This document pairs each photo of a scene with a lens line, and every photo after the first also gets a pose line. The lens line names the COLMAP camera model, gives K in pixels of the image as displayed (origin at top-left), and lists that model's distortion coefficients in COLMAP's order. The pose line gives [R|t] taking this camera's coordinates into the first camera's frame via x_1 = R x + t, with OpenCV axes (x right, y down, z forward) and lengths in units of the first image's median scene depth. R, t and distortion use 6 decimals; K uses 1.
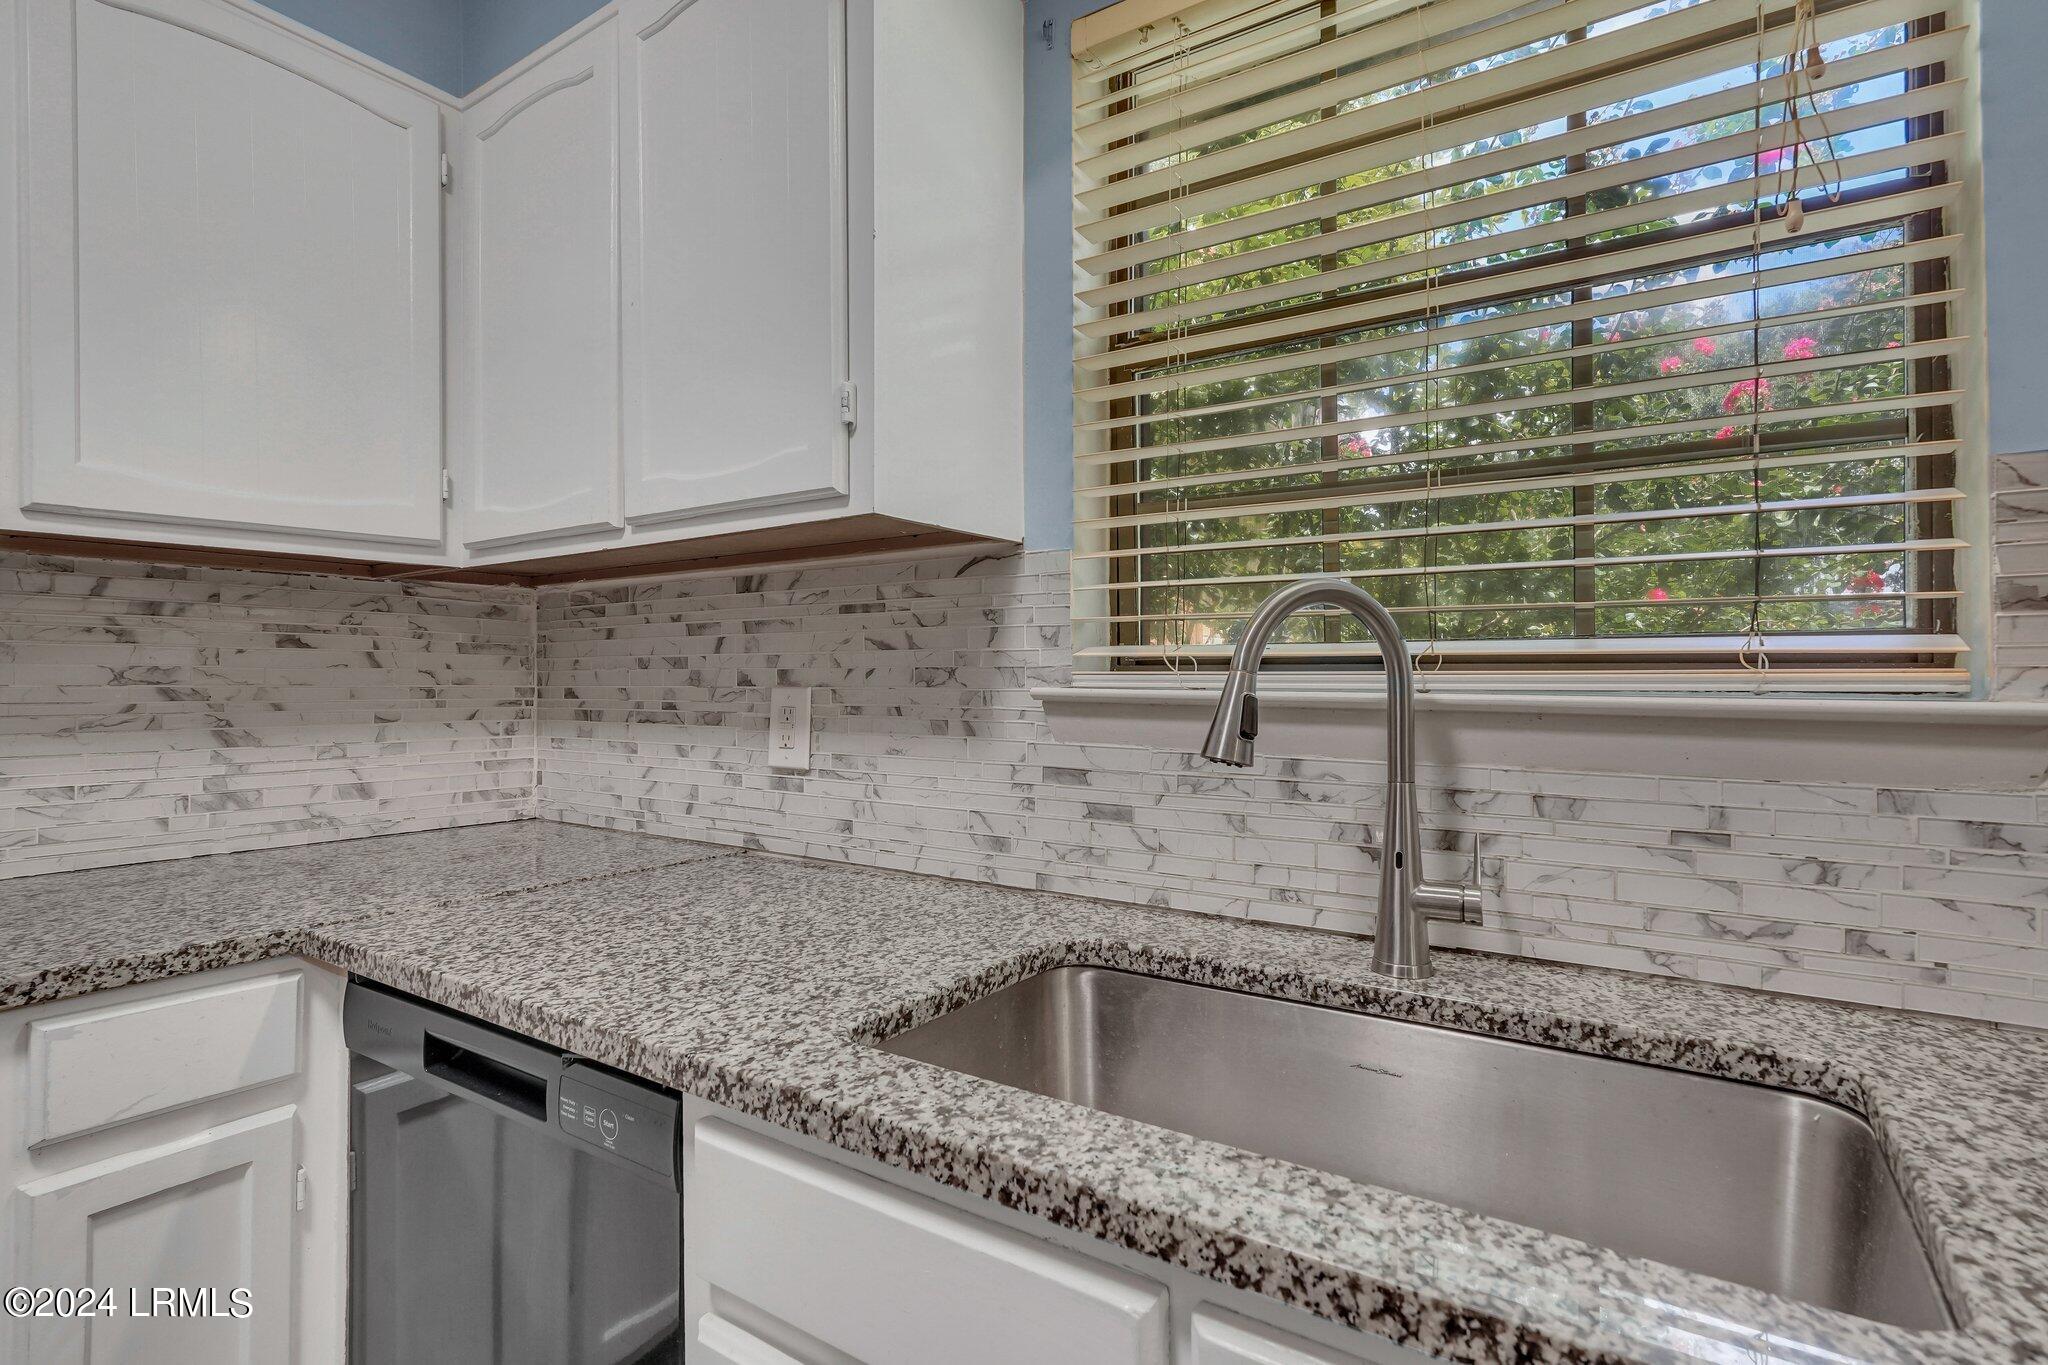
lens RADIAL K [[990.3, 0, 1021.4], [0, 990.3, 665.6], [0, 0, 1]] dist [-0.003074, 0.000669]
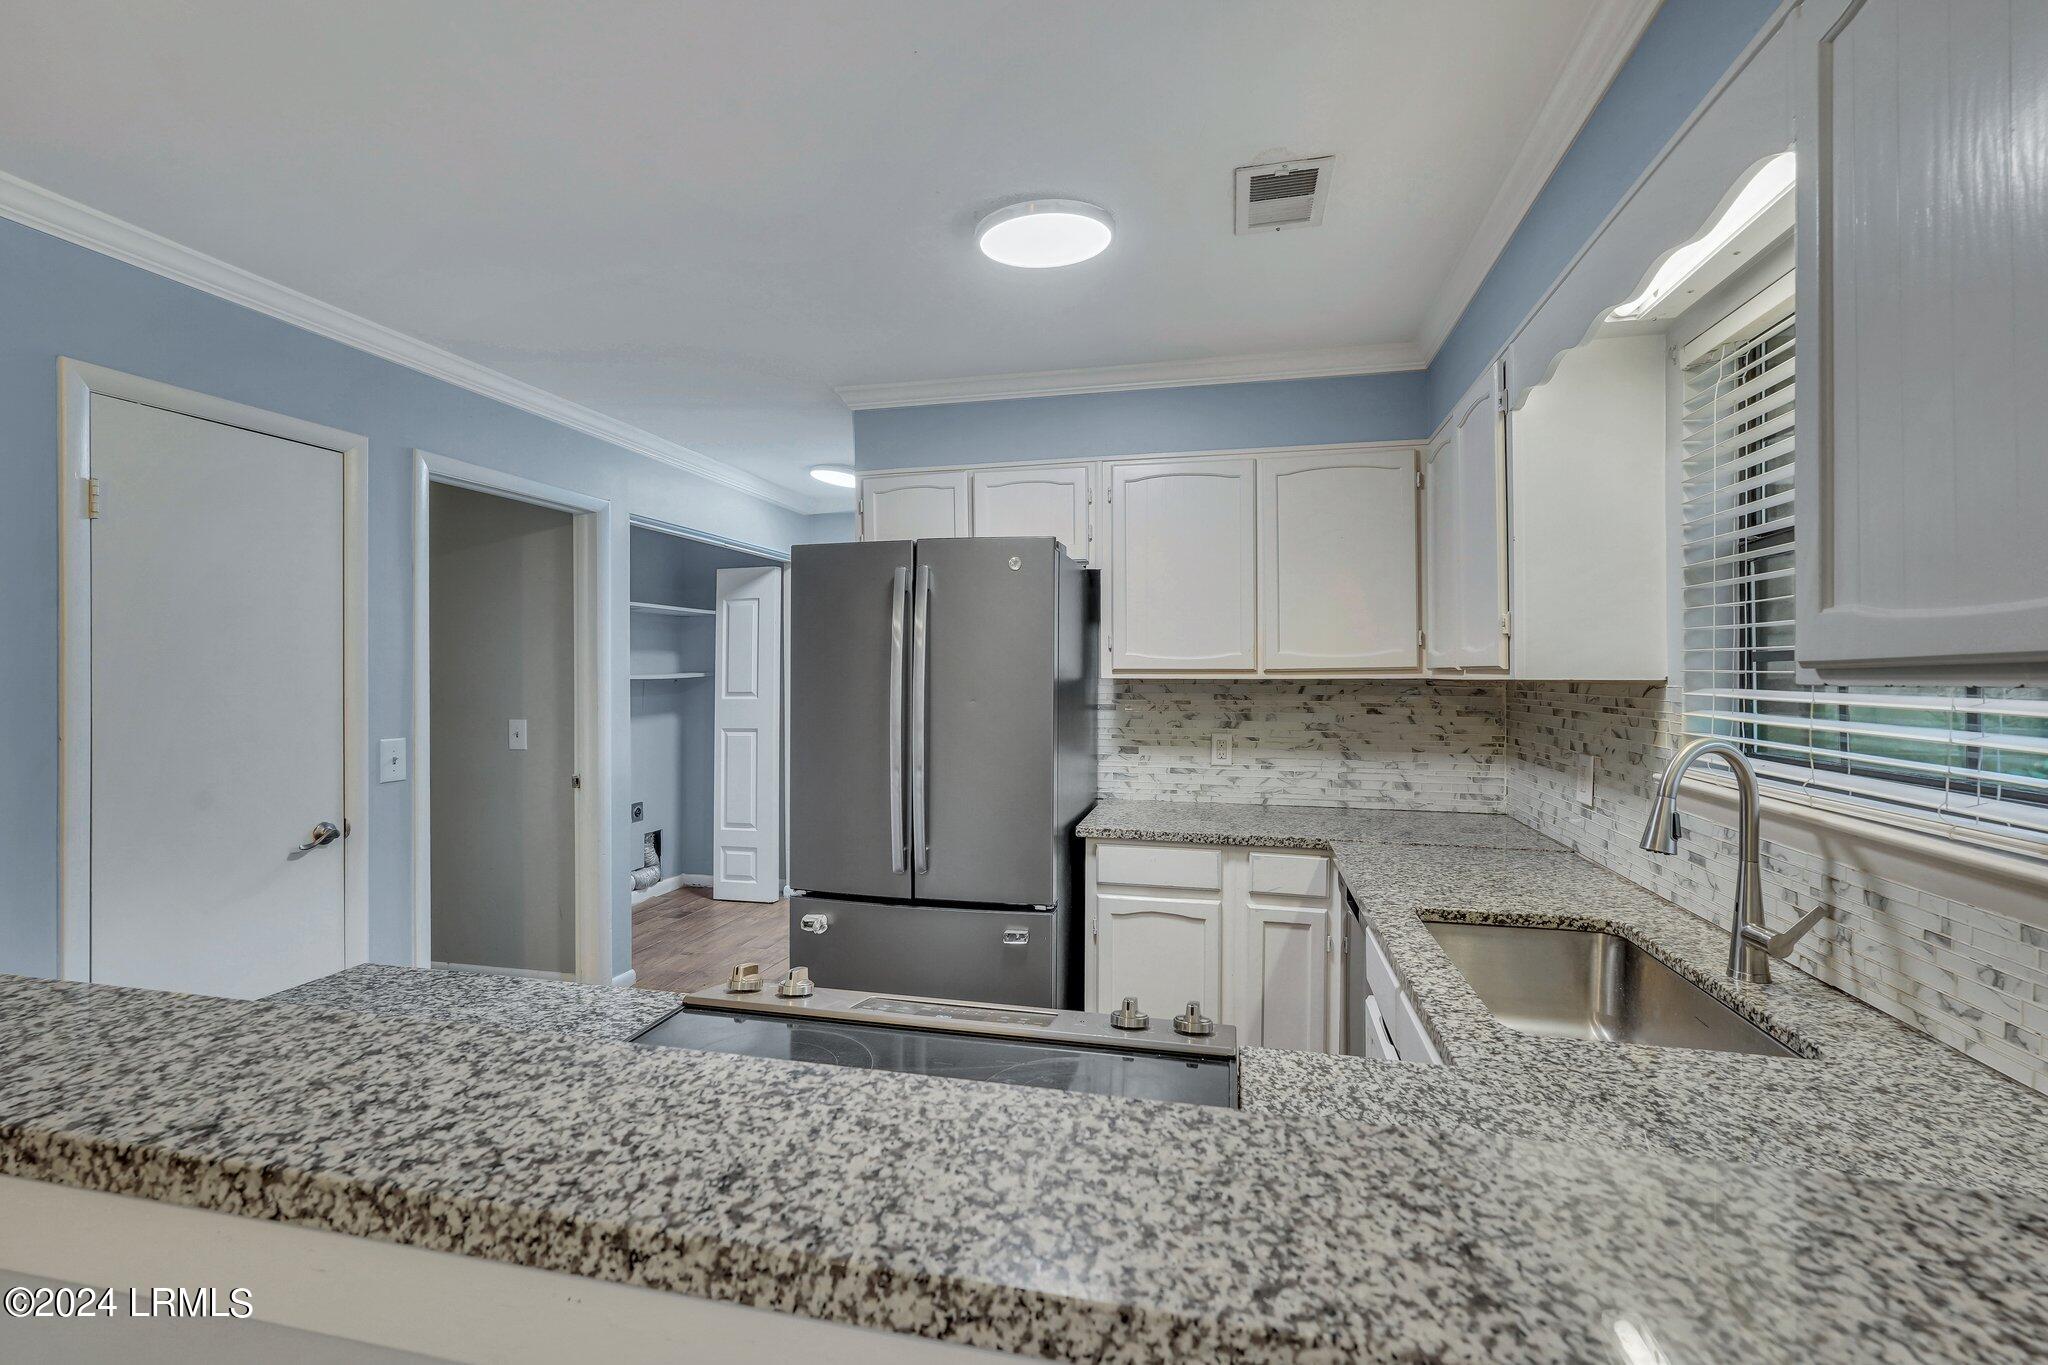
lens RADIAL K [[941.1, 0, 1014.0], [0, 941.1, 669.5], [0, 0, 1]] dist [-0.014515, 0.008436]
pose [[0.348853, 0.003094, -0.937172, 0.942731], [0.010690, 0.999916, 0.007280, -0.148592], [0.937117, -0.012558, 0.348790, -0.443742]]
